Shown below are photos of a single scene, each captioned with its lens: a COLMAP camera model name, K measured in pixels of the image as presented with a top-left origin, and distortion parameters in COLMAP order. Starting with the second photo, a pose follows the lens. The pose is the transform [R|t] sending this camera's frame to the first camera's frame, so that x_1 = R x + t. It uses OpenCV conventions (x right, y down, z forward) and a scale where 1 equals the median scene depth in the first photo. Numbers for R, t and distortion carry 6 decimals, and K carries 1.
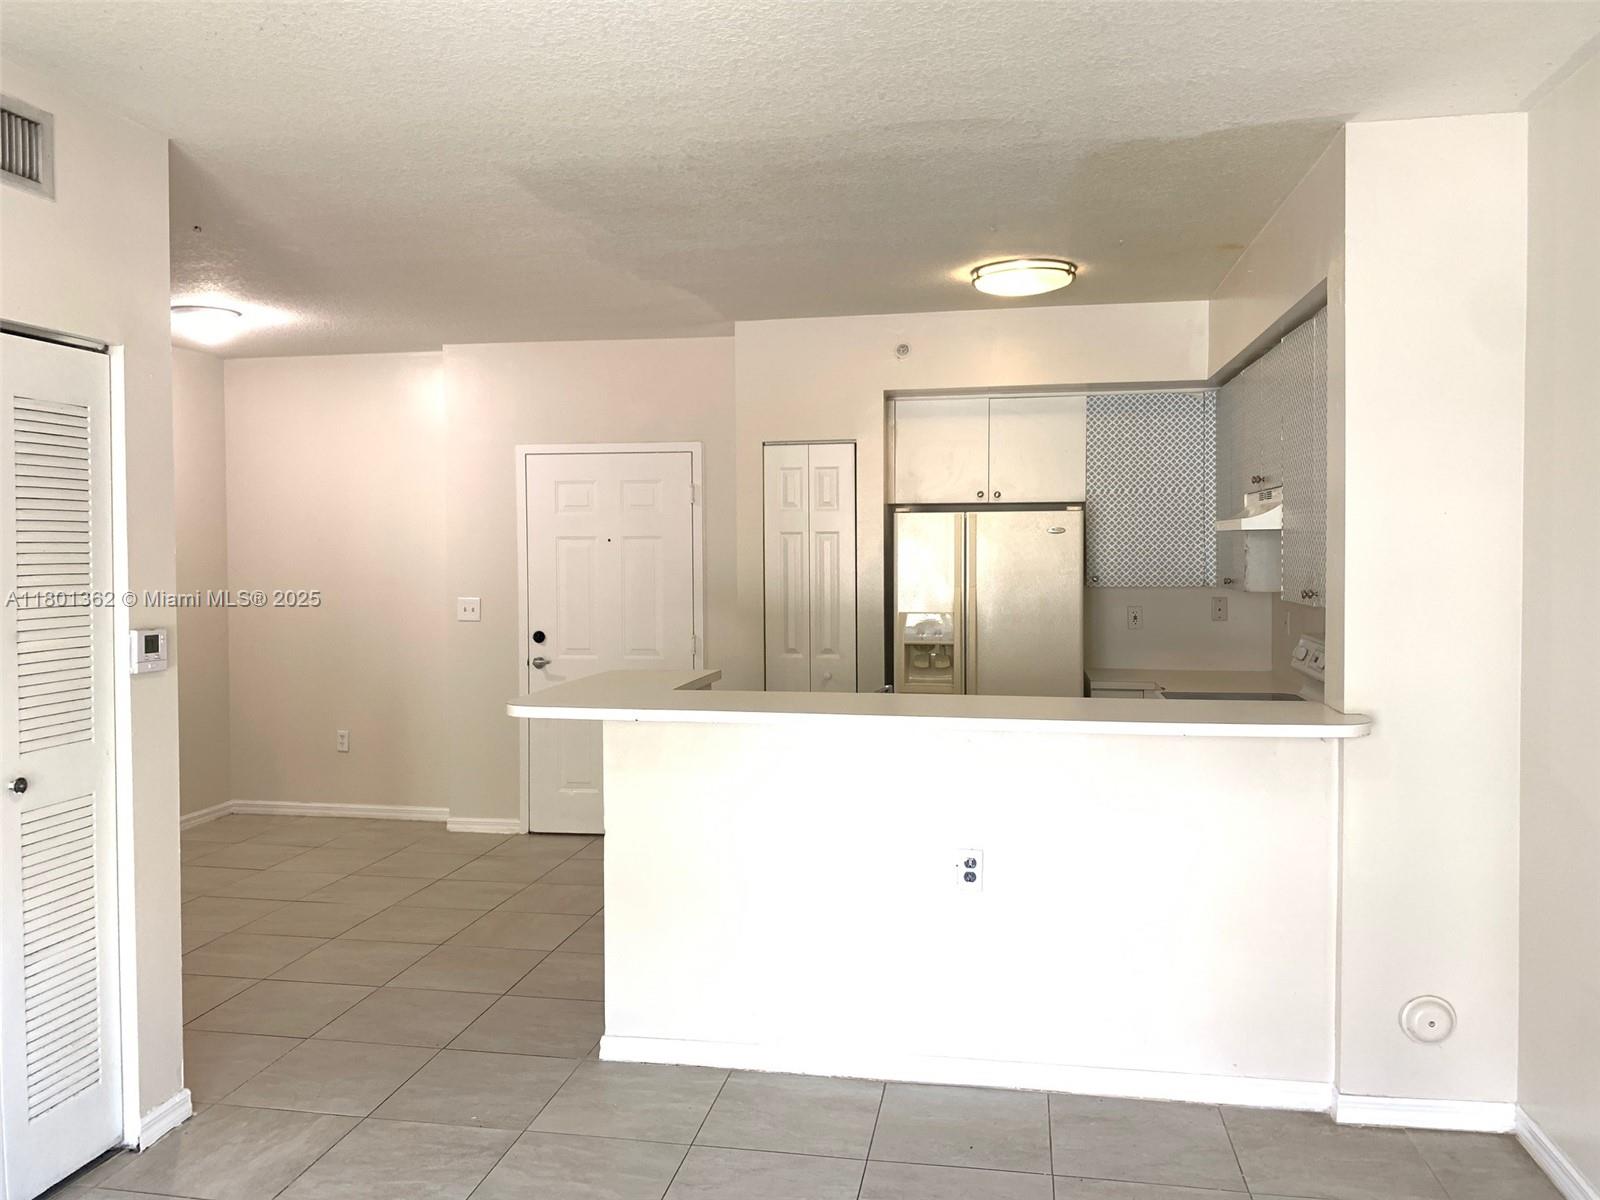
lens RADIAL K [[1223.5, 0, 803.3], [0, 1223.5, 596.7], [0, 0, 1]] dist [0.012812, -0.009066]
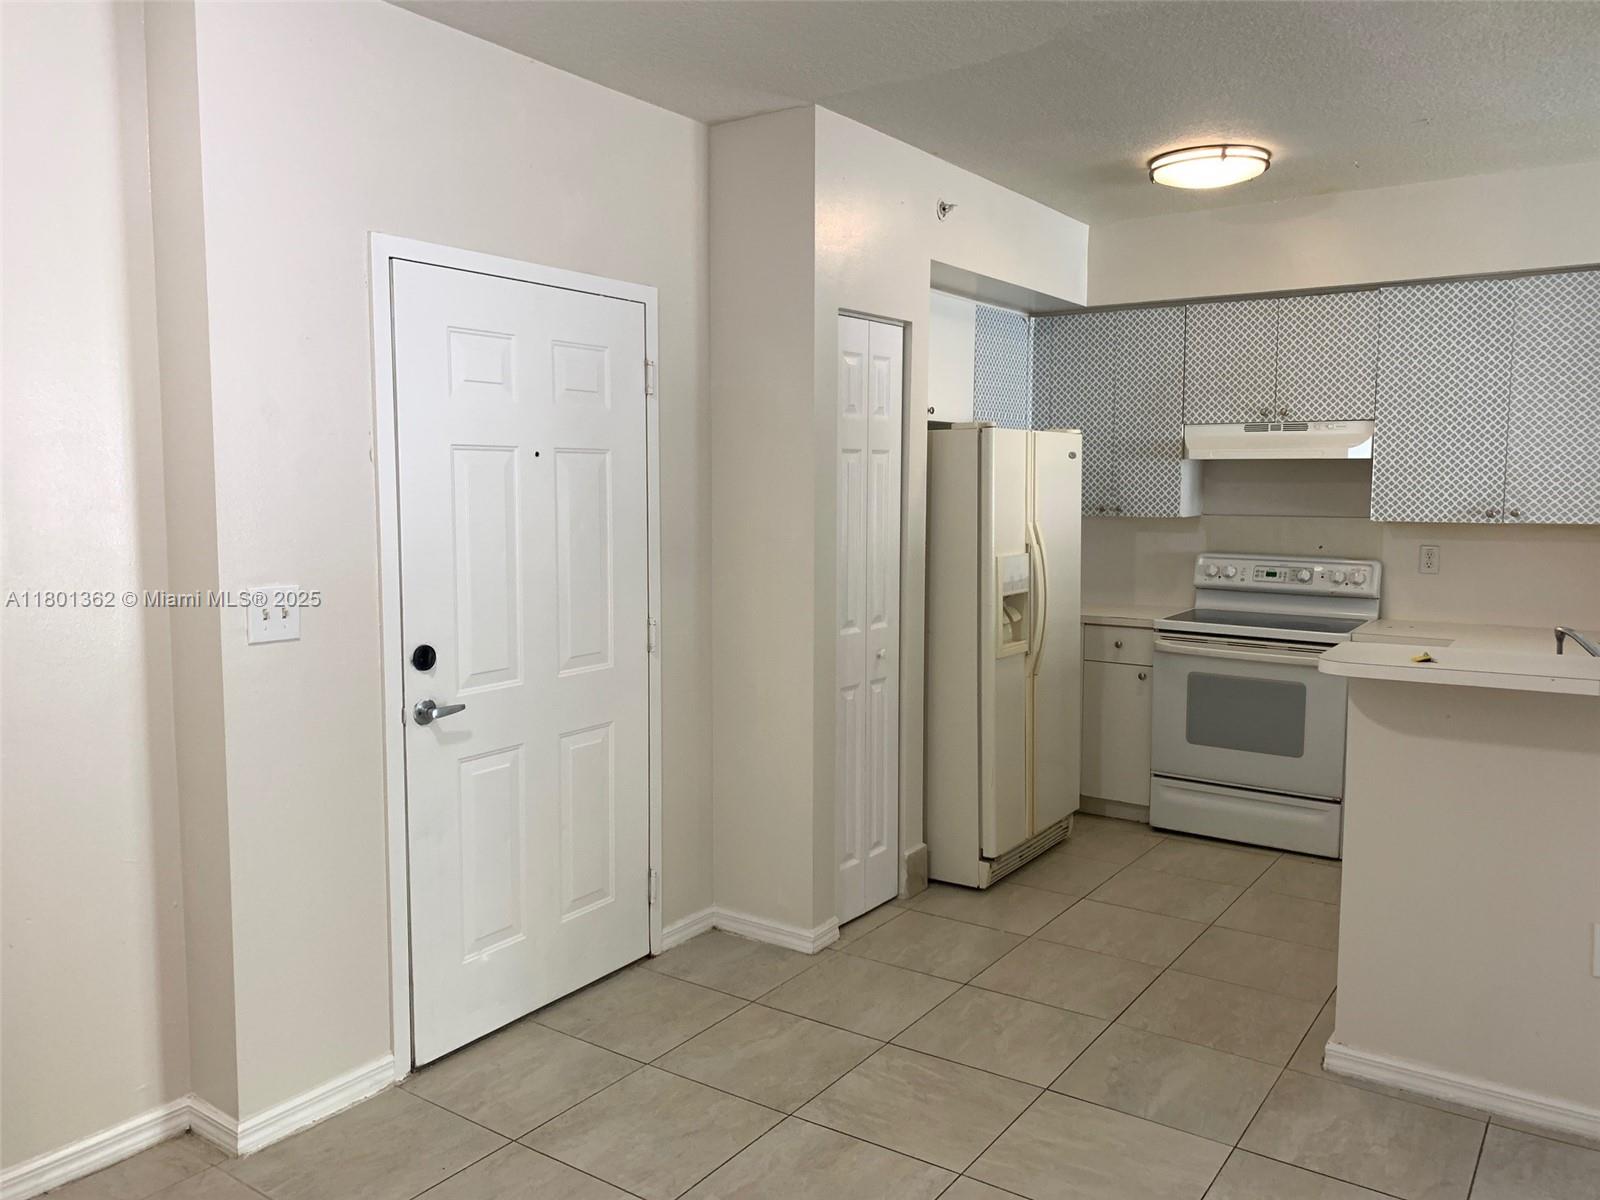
lens RADIAL K [[1223.5, 0, 797.3], [0, 1223.5, 604.5], [0, 0, 1]] dist [0.012812, -0.009066]
pose [[0.411831, -0.094159, 0.906383, -0.587845], [0.025898, 0.995455, 0.091645, -0.027382], [-0.910892, -0.014269, 0.412398, 0.683974]]
